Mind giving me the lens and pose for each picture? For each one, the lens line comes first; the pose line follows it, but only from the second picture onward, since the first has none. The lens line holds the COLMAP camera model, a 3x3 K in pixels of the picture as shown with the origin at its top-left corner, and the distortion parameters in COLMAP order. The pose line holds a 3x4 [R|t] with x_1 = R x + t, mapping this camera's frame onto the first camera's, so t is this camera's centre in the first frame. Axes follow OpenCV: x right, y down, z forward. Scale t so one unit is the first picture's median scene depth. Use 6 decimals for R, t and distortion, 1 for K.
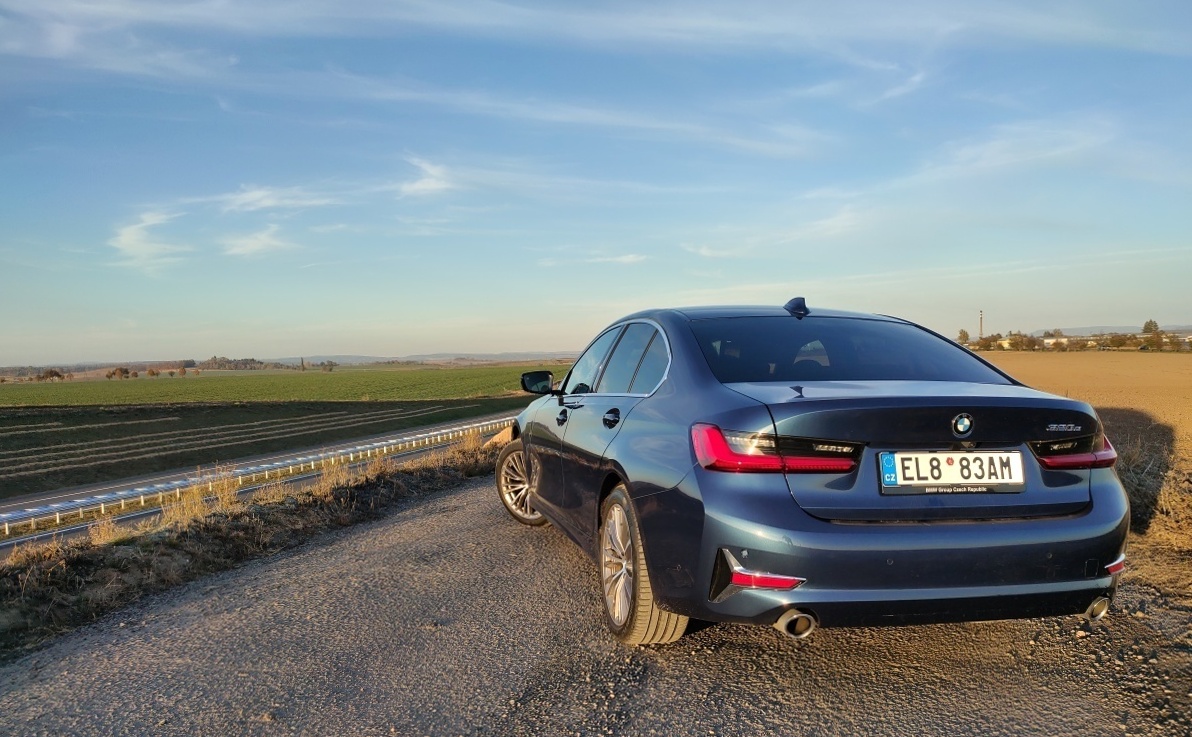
lens RADIAL K [[843.0, 0, 576.8], [0, 843.0, 396.5], [0, 0, 1]] dist [0.073642, -0.049904]
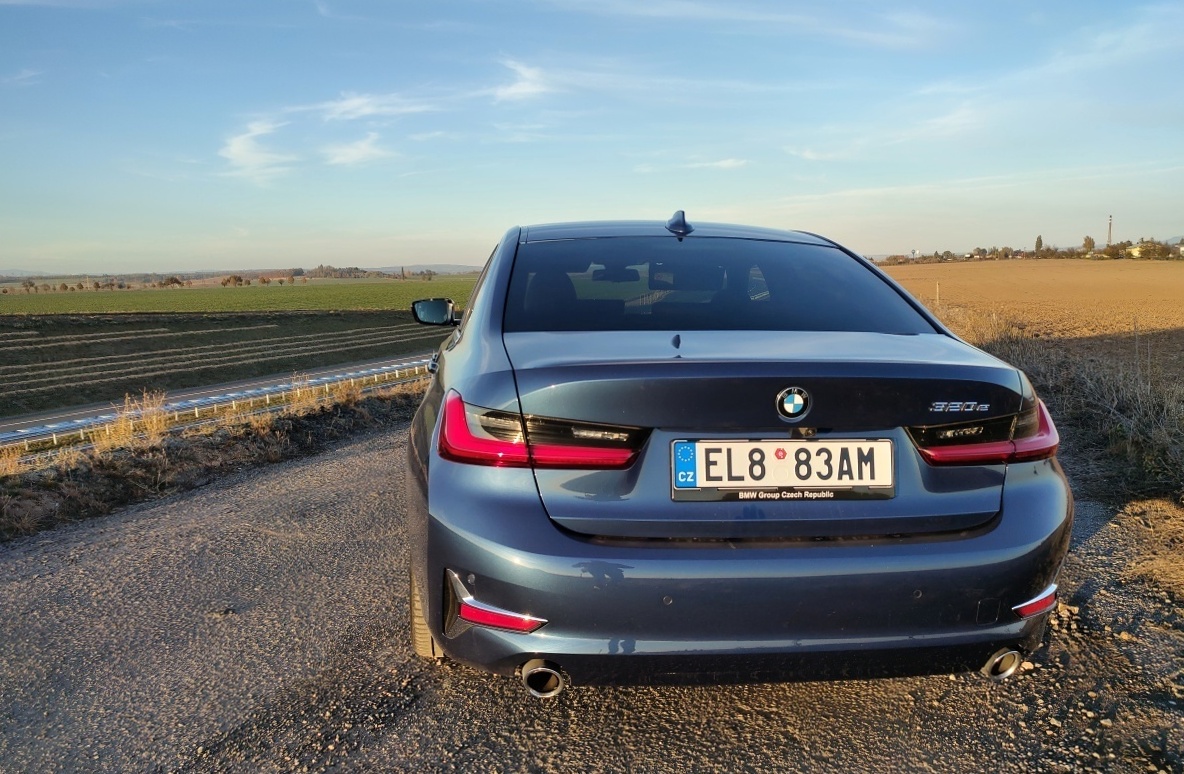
lens RADIAL K [[835.3, 0, 592.0], [0, 835.3, 387.0], [0, 0, 1]] dist [0.080965, -0.059083]
pose [[0.994626, 0.017082, -0.102110, 0.152065], [-0.007148, 0.995271, 0.096873, -0.018269], [0.103282, -0.095622, 0.990045, 0.136155]]
